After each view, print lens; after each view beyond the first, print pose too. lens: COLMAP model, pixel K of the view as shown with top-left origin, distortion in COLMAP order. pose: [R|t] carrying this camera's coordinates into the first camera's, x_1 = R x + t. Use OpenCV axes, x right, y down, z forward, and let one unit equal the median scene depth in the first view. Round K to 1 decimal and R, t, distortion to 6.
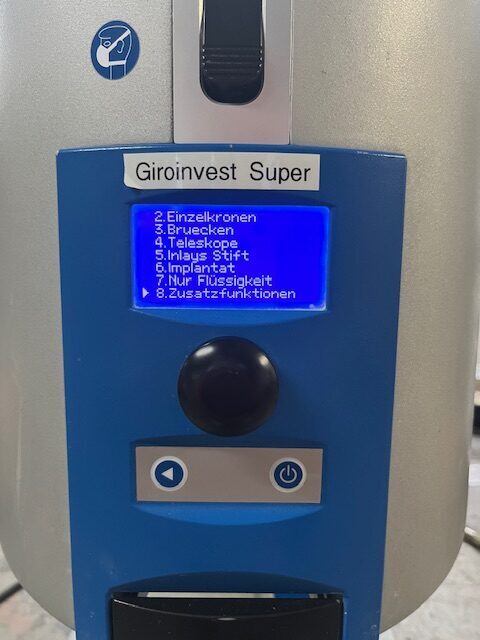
lens RADIAL K [[552.8, 0, 241.6], [0, 552.8, 320.4], [0, 0, 1]] dist [-0.015116, -0.050253]
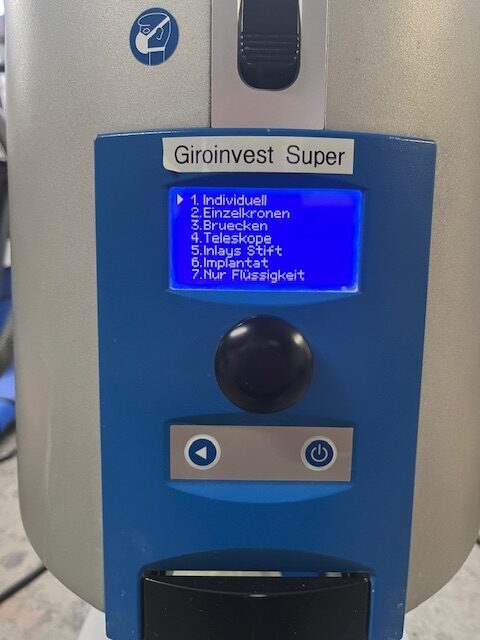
lens RADIAL K [[552.8, 0, 236.7], [0, 552.8, 322.7], [0, 0, 1]] dist [-0.015116, -0.050253]
pose [[0.999996, 0.002758, 0.000845, -0.071469], [-0.002755, 0.999993, -0.002669, 0.041780], [-0.000852, 0.002666, 0.999996, -0.023289]]
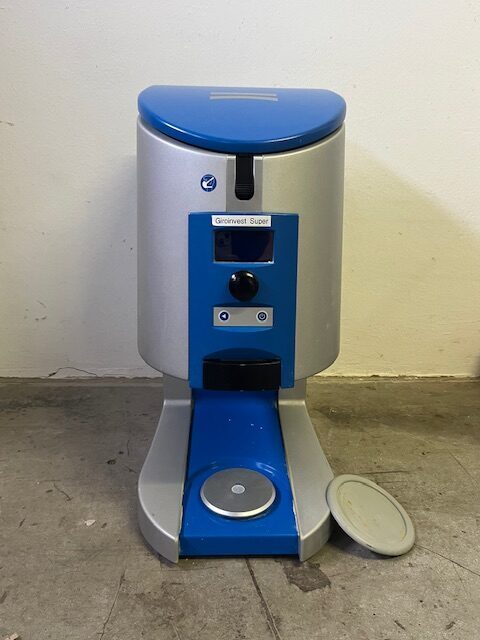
lens RADIAL K [[526.7, 0, 239.3], [0, 526.7, 323.7], [0, 0, 1]] dist [0.031165, -0.055955]
pose [[0.999330, -0.006242, 0.036065, -0.157662], [0.006356, 0.999975, -0.003062, 0.337679], [-0.036045, 0.003289, 0.999345, -2.036817]]
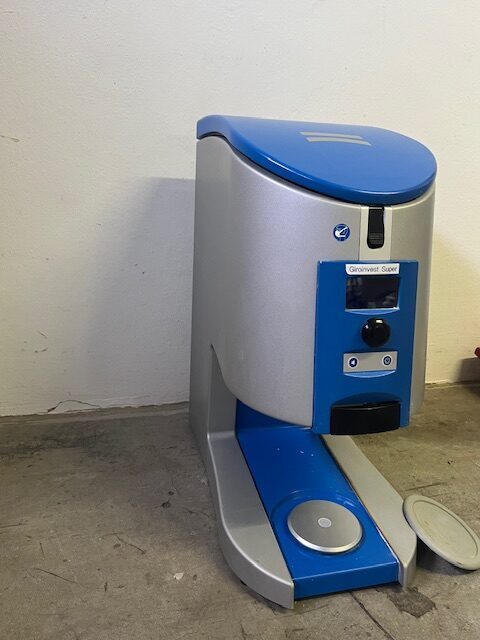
lens RADIAL K [[526.7, 0, 237.6], [0, 526.7, 322.1], [0, 0, 1]] dist [0.031165, -0.055955]
pose [[0.966078, -0.043777, 0.254513, -1.569155], [0.042196, 0.999041, 0.011670, -0.016120], [-0.254780, -0.000534, 0.966999, -1.793466]]
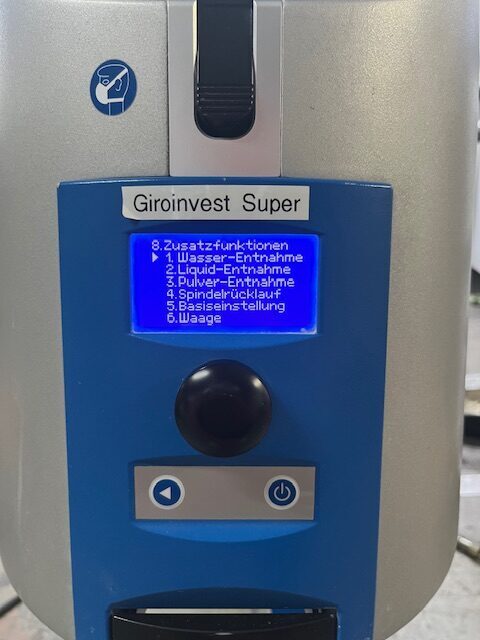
lens RADIAL K [[552.8, 0, 239.4], [0, 552.8, 317.5], [0, 0, 1]] dist [-0.015116, -0.050253]
pose [[0.999966, -0.007424, 0.003499, 0.003611], [0.007500, 0.999728, -0.022062, -0.026746], [-0.003334, 0.022088, 0.999750, -0.041006]]
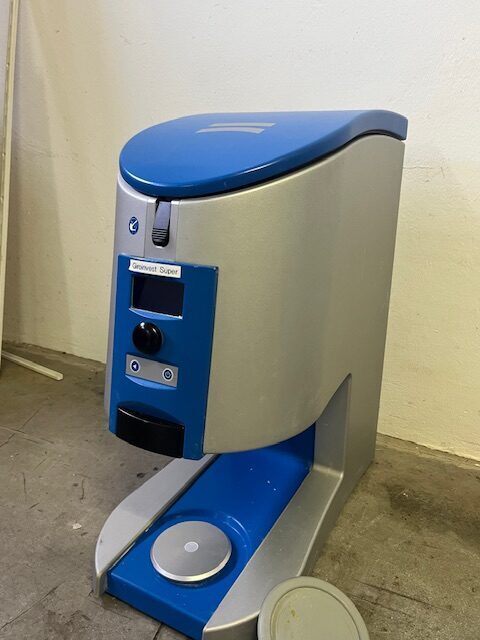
lens RADIAL K [[526.7, 0, 242.7], [0, 526.7, 321.8], [0, 0, 1]] dist [0.031165, -0.055955]
pose [[0.870508, 0.151924, -0.468118, 1.690777], [-0.155310, 0.987359, 0.031628, -0.136542], [0.467006, 0.045171, 0.883100, -1.256491]]
